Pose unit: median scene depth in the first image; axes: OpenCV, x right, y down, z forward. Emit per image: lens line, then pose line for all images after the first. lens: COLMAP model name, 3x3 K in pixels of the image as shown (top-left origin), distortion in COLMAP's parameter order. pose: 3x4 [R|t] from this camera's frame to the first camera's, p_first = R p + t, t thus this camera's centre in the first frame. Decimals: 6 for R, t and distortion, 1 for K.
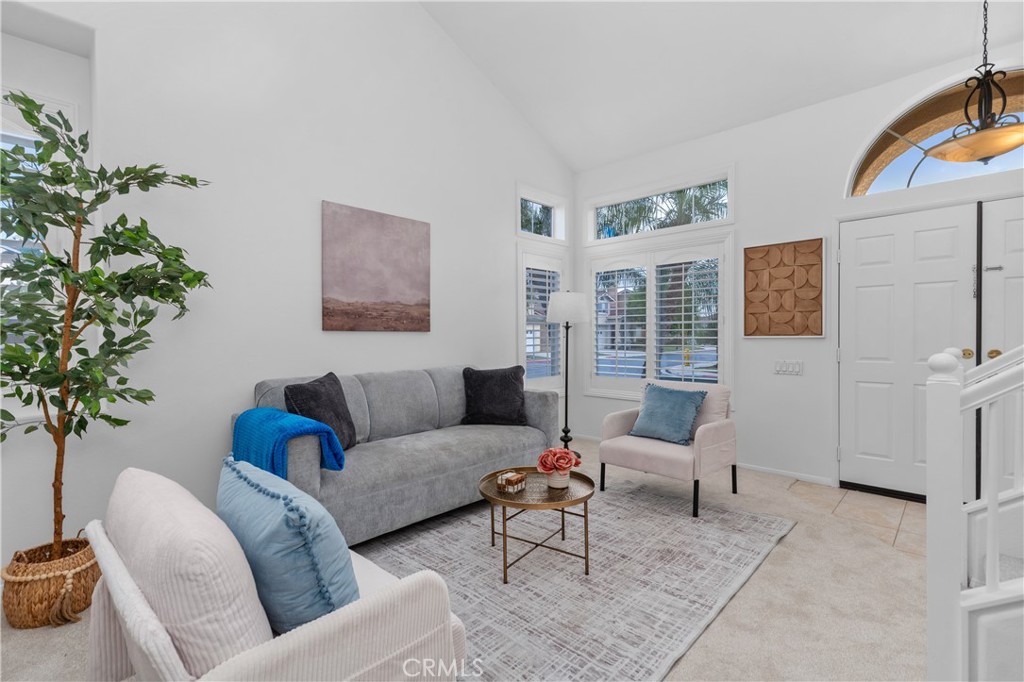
lens RADIAL K [[463.1, 0, 511.1], [0, 463.1, 340.2], [0, 0, 1]] dist [0.007410, -0.000148]
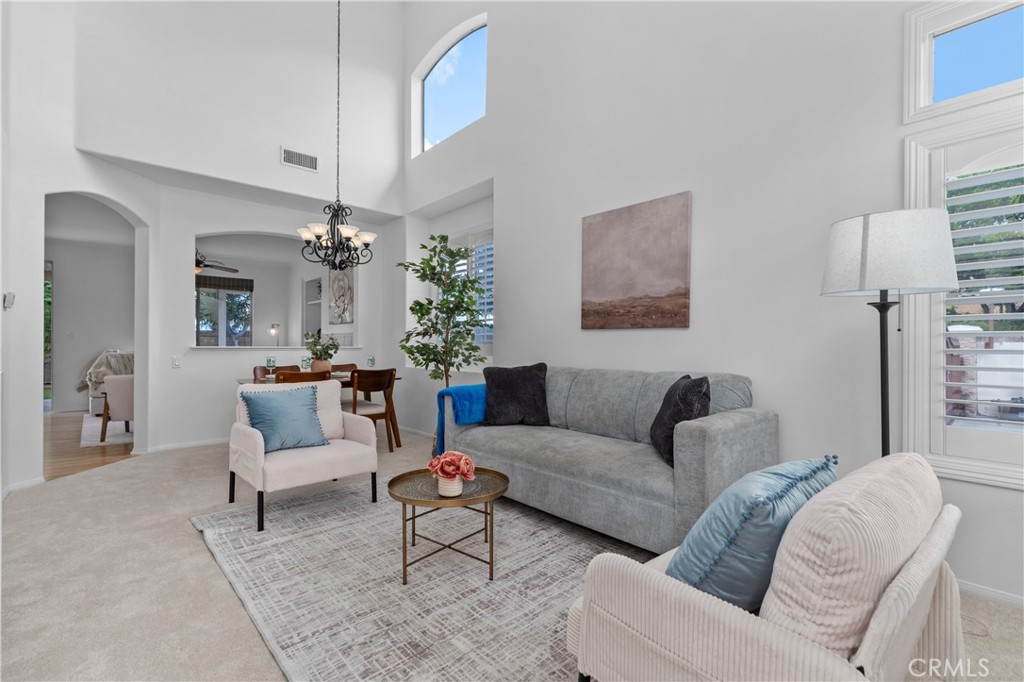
lens RADIAL K [[463.1, 0, 511.1], [0, 463.1, 340.2], [0, 0, 1]] dist [0.007410, -0.000148]
pose [[-0.069175, -0.004161, -0.997596, 0.695523], [-0.013635, 0.999902, -0.003225, 0.011564], [0.997511, 0.013379, -0.069225, 0.820763]]
